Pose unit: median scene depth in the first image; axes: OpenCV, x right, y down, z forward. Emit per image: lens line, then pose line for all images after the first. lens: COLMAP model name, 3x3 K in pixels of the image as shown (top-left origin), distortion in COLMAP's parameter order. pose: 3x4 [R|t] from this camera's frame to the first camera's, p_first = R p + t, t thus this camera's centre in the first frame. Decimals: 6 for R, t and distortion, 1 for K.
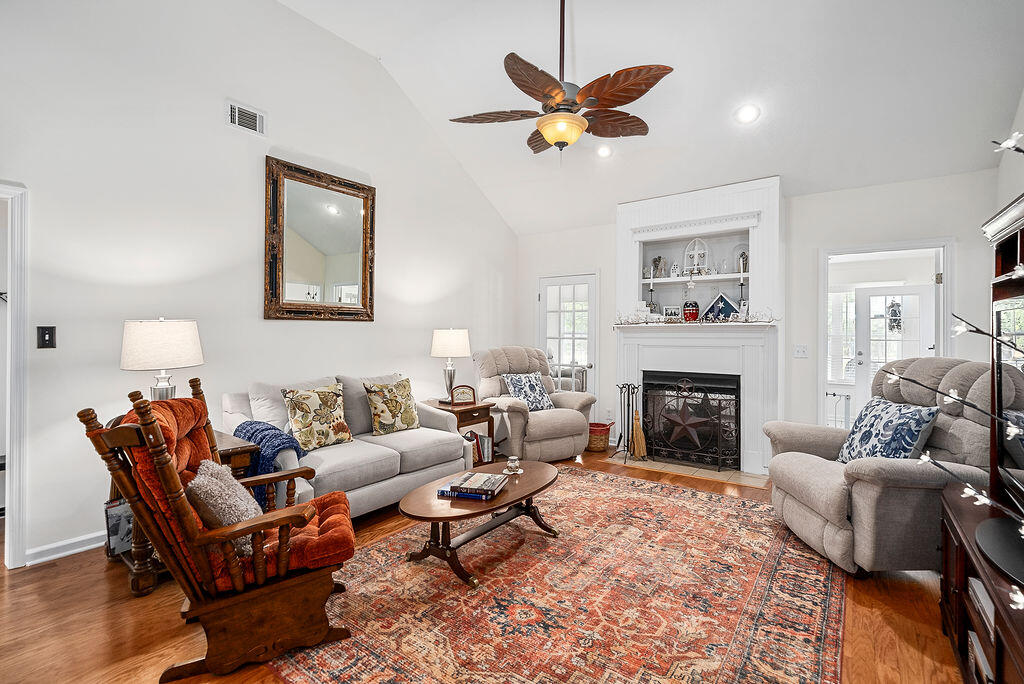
lens RADIAL K [[466.8, 0, 515.4], [0, 466.8, 333.8], [0, 0, 1]] dist [-0.008805, 0.000093]
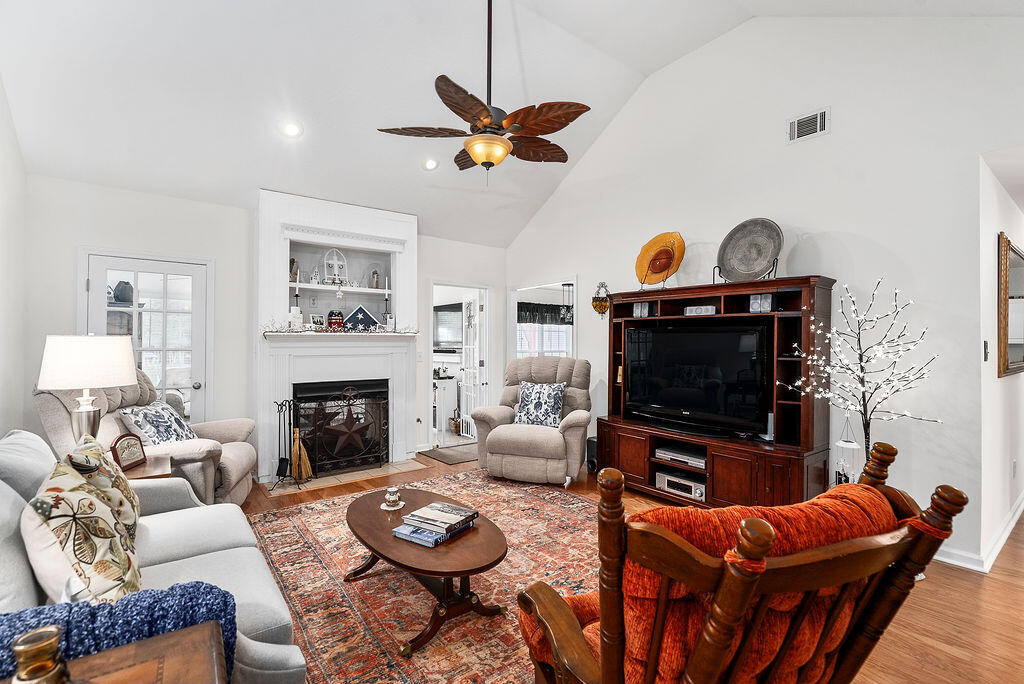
lens RADIAL K [[464.4, 0, 514.9], [0, 464.4, 341.2], [0, 0, 1]] dist [-0.002707, 0.000130]
pose [[0.278496, 0.000381, 0.960437, -0.547622], [-0.000331, 1.000000, -0.000301, -0.003960], [-0.960437, -0.000234, 0.278496, 0.396937]]
